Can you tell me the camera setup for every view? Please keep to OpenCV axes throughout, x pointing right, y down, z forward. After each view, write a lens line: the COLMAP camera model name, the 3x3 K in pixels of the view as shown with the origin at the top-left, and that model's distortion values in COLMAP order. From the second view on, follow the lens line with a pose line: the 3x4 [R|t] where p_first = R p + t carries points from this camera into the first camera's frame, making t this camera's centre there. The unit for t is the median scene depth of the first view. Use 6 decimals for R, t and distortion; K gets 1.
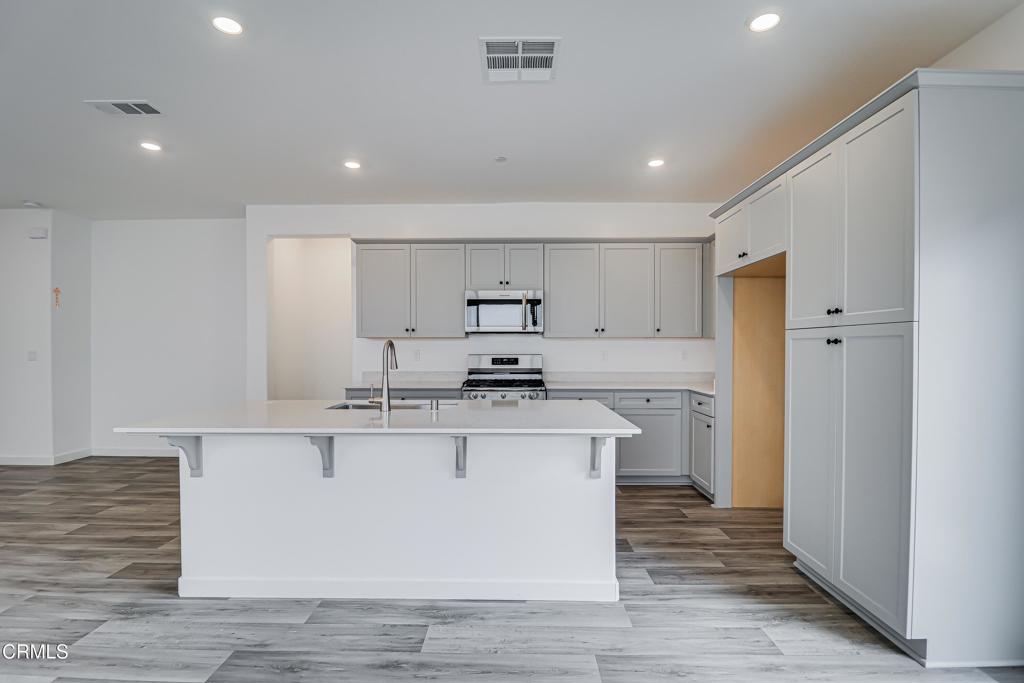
lens RADIAL K [[481.3, 0, 516.7], [0, 481.3, 349.1], [0, 0, 1]] dist [-0.011611, -0.005566]
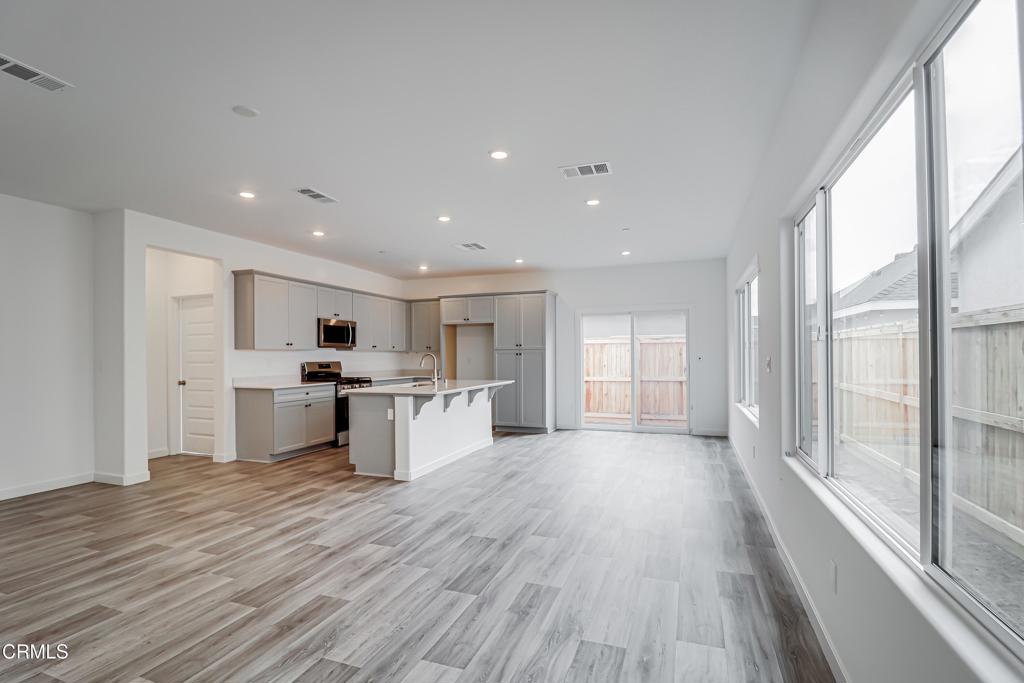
lens RADIAL K [[481.3, 0, 505.5], [0, 481.3, 349.7], [0, 0, 1]] dist [-0.011611, -0.005566]
pose [[0.348566, 0.010199, 0.937229, -2.094179], [0.008651, 0.999863, -0.014097, -0.000143], [-0.937244, 0.013022, 0.348430, -0.068558]]
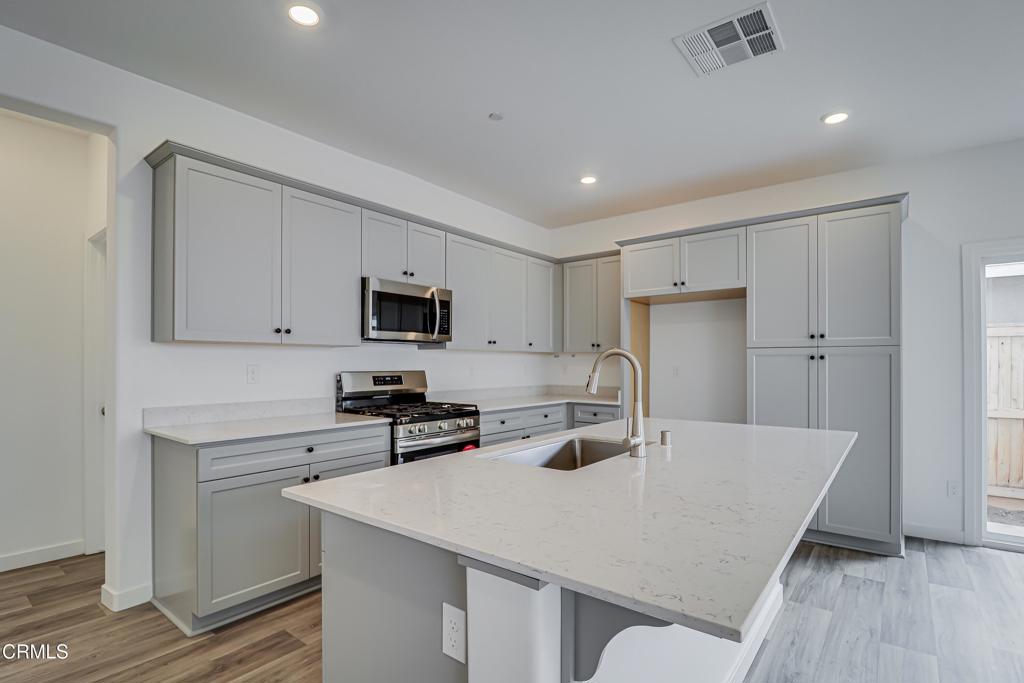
lens RADIAL K [[481.3, 0, 508.0], [0, 481.3, 361.8], [0, 0, 1]] dist [-0.011611, -0.005566]
pose [[0.621184, 0.002497, 0.783661, -0.833882], [0.001447, 0.999990, -0.004333, 0.001063], [-0.783663, 0.003825, 0.621174, 0.690196]]
